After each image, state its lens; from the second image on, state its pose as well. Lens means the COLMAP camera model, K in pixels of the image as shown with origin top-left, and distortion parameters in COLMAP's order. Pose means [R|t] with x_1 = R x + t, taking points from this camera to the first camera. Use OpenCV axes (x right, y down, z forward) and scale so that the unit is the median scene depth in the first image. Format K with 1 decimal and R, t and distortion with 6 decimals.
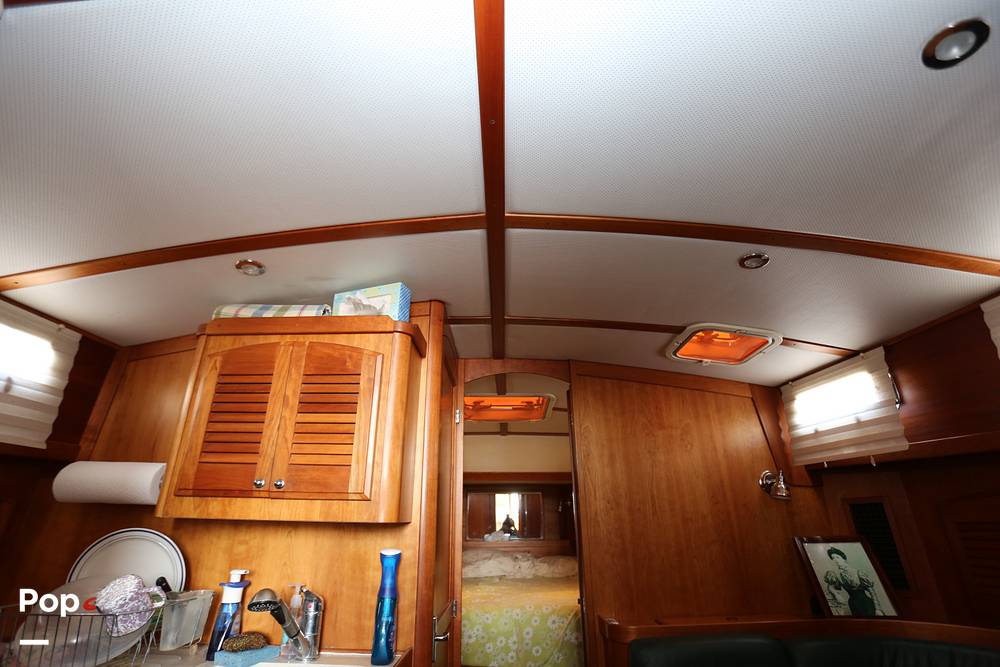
lens RADIAL K [[451.7, 0, 494.8], [0, 451.7, 333.0], [0, 0, 1]] dist [-0.070454, 0.018376]
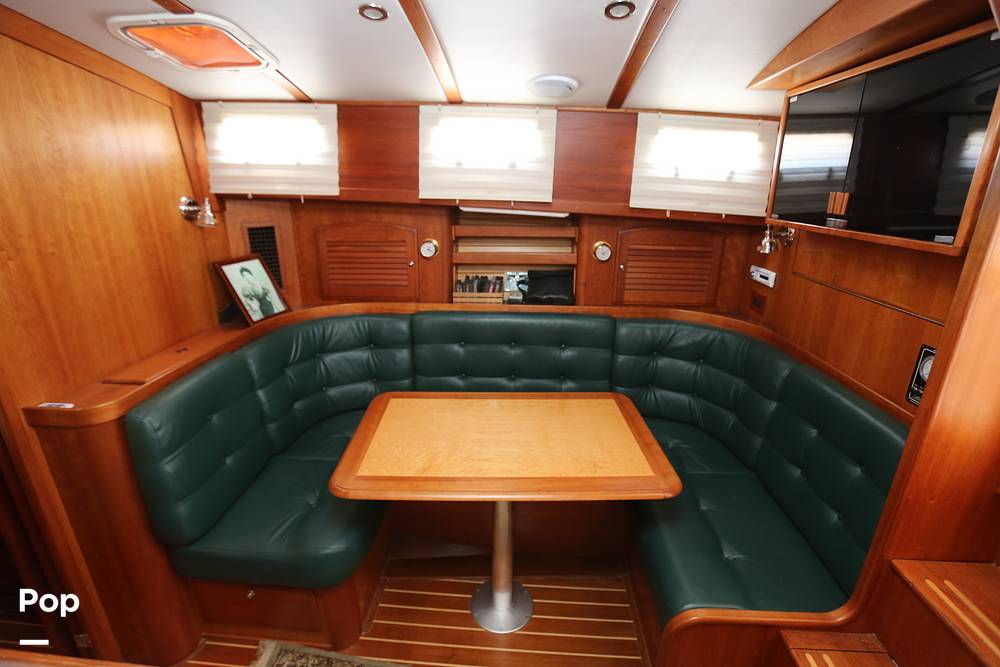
lens RADIAL K [[451.7, 0, 500.2], [0, 451.7, 334.3], [0, 0, 1]] dist [-0.070454, 0.018376]
pose [[0.039105, -0.309542, 0.950081, -0.341265], [-0.400997, 0.866027, 0.298661, 0.032331], [-0.915244, -0.392659, -0.090259, 0.406252]]
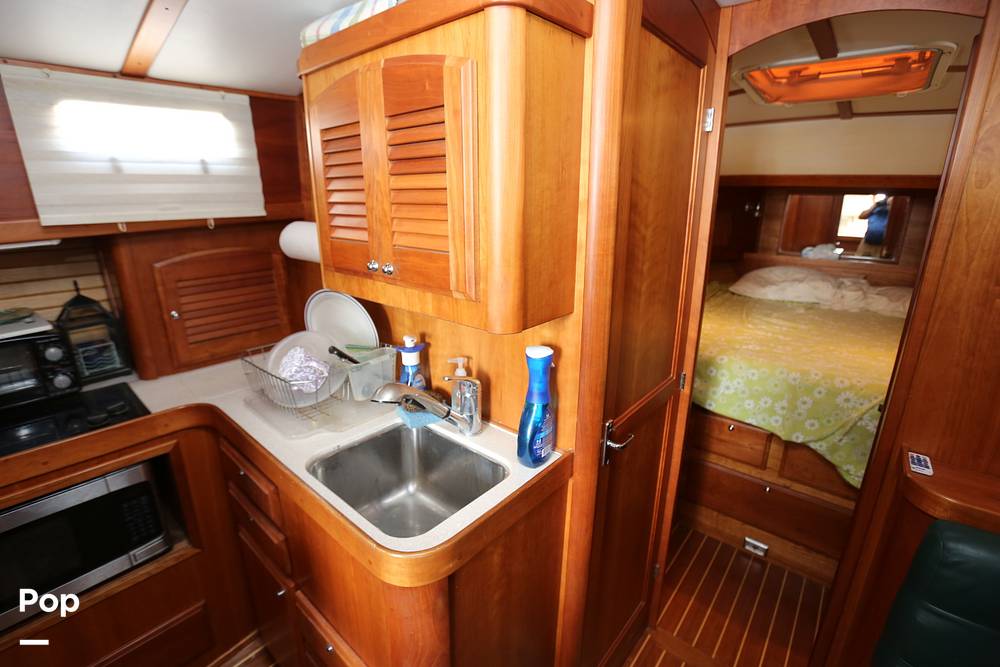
lens RADIAL K [[451.7, 0, 497.5], [0, 451.7, 331.7], [0, 0, 1]] dist [-0.070454, 0.018376]
pose [[0.777108, 0.183854, -0.601914, 0.122848], [0.242488, 0.795079, 0.555922, 0.014669], [0.580778, -0.577968, 0.573280, 0.384456]]
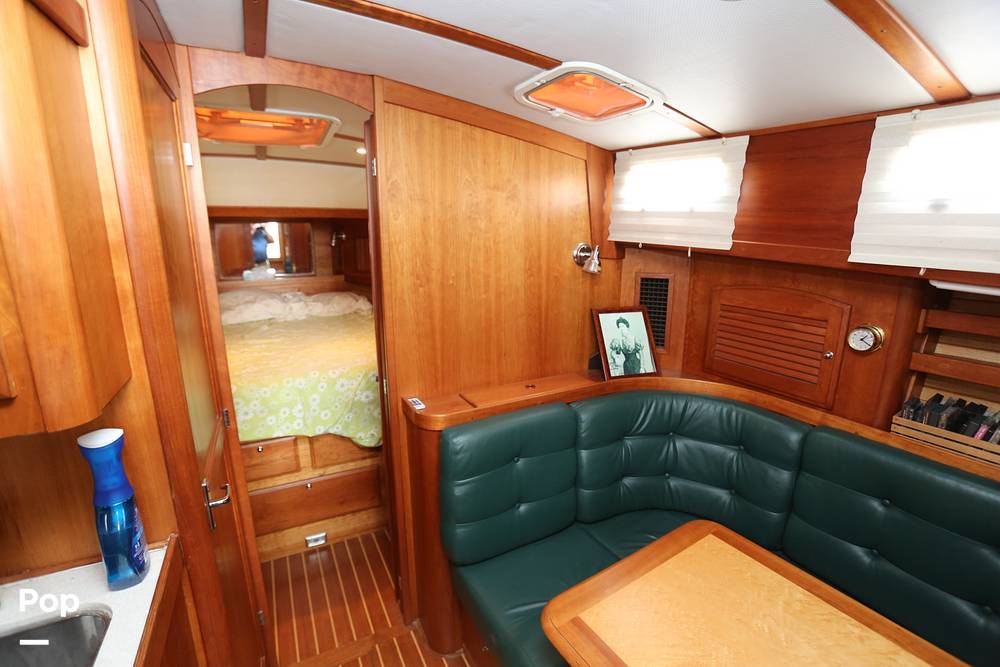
lens RADIAL K [[451.7, 0, 496.6], [0, 451.7, 330.5], [0, 0, 1]] dist [-0.070454, 0.018376]
pose [[0.875825, -0.100044, 0.472146, -0.021715], [-0.195496, 0.820890, 0.536583, -0.017217], [-0.441261, -0.562255, 0.699398, 0.326114]]
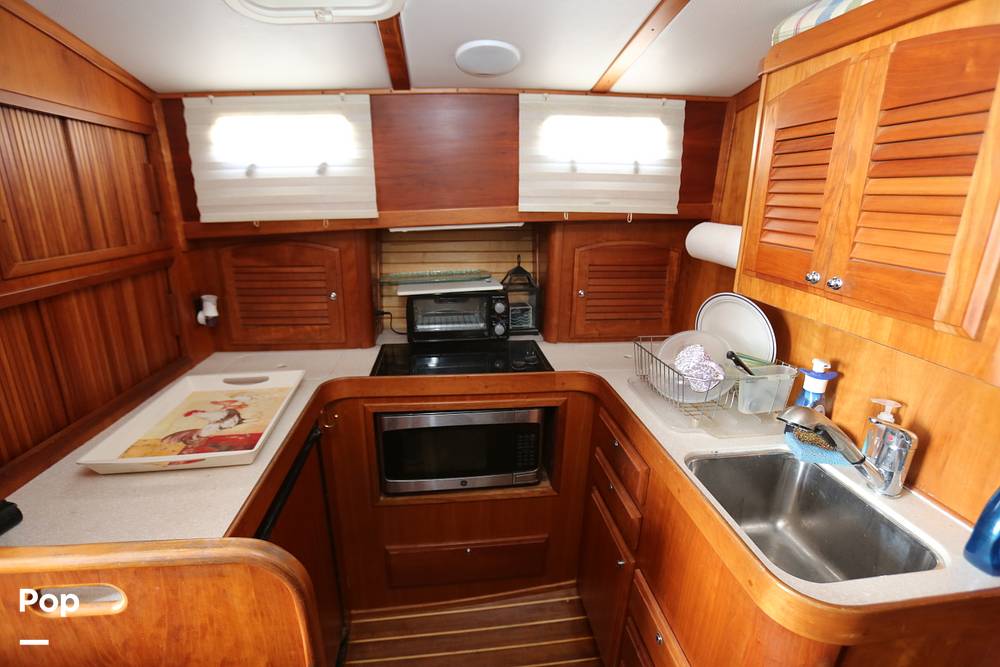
lens RADIAL K [[451.7, 0, 497.8], [0, 451.7, 331.9], [0, 0, 1]] dist [-0.070454, 0.018376]
pose [[0.145290, 0.290182, -0.945878, 0.086234], [0.376260, 0.867987, 0.324080, -0.019551], [0.915052, -0.402981, 0.016926, 0.298791]]
